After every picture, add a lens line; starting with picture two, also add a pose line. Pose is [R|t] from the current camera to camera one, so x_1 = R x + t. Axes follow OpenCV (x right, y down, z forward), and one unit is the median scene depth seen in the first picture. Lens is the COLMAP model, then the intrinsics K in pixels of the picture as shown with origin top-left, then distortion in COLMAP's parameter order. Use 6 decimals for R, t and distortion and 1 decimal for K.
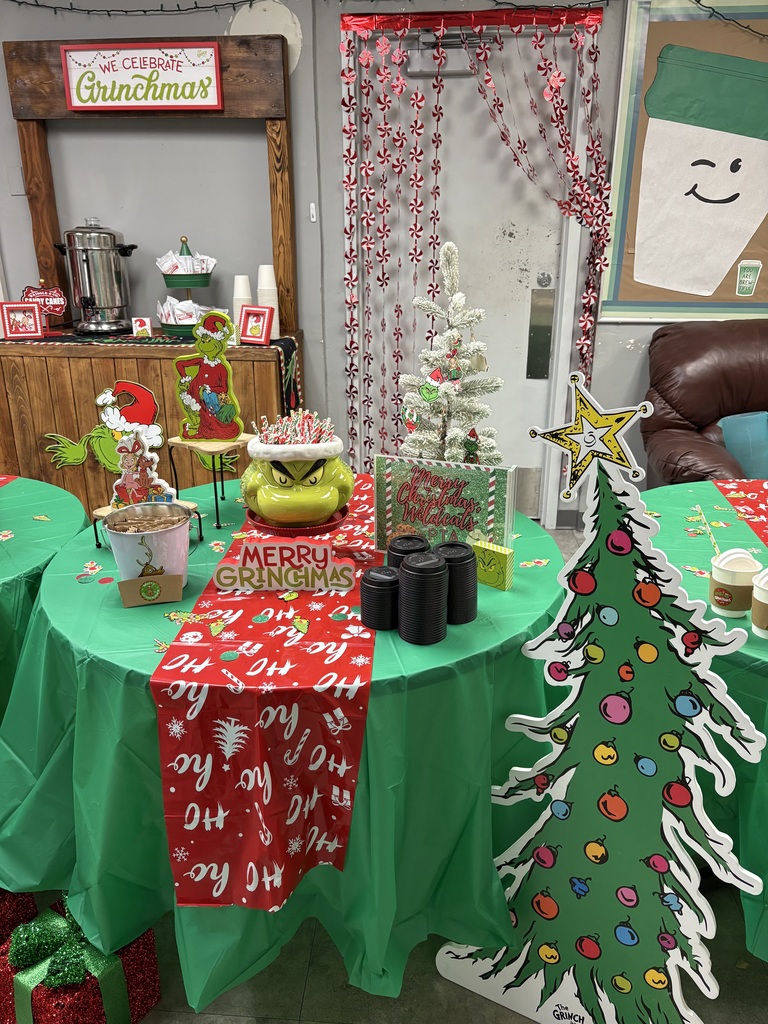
lens RADIAL K [[772.1, 0, 385.2], [0, 772.1, 510.8], [0, 0, 1]] dist [0.062414, -0.040993]
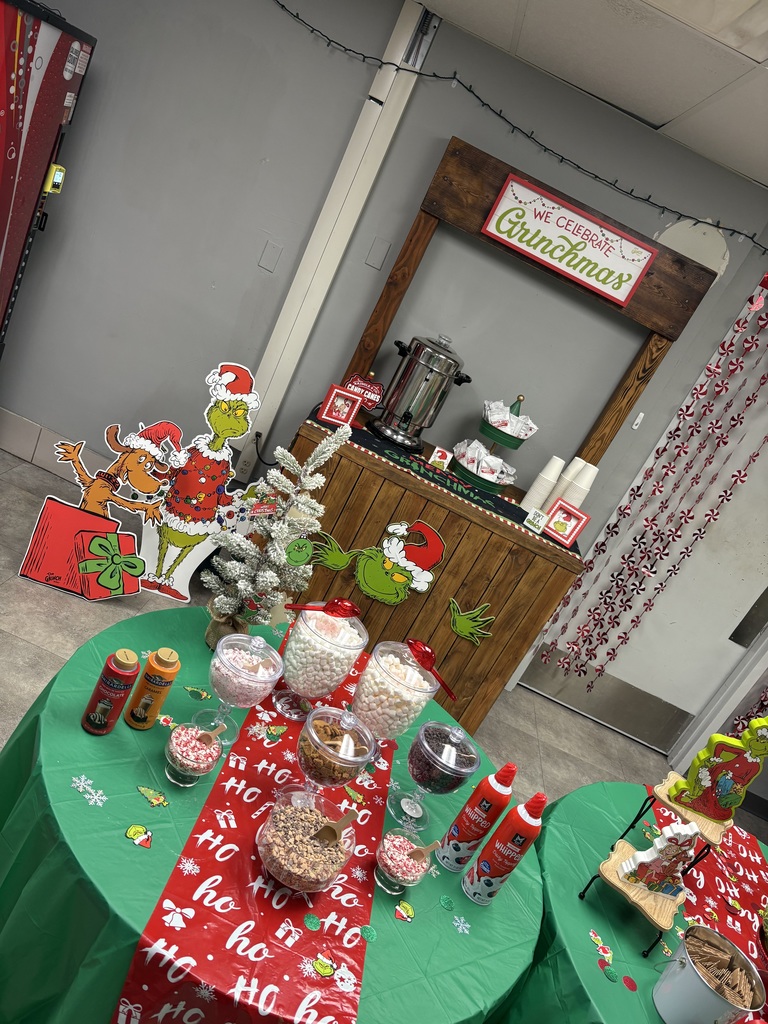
lens RADIAL K [[772.1, 0, 380.2], [0, 772.1, 515.9], [0, 0, 1]] dist [0.062414, -0.040993]
pose [[0.899457, 0.415355, 0.135856, -0.505024], [-0.420821, 0.907051, 0.012972, -0.158840], [-0.117840, -0.068839, 0.990644, 0.052754]]
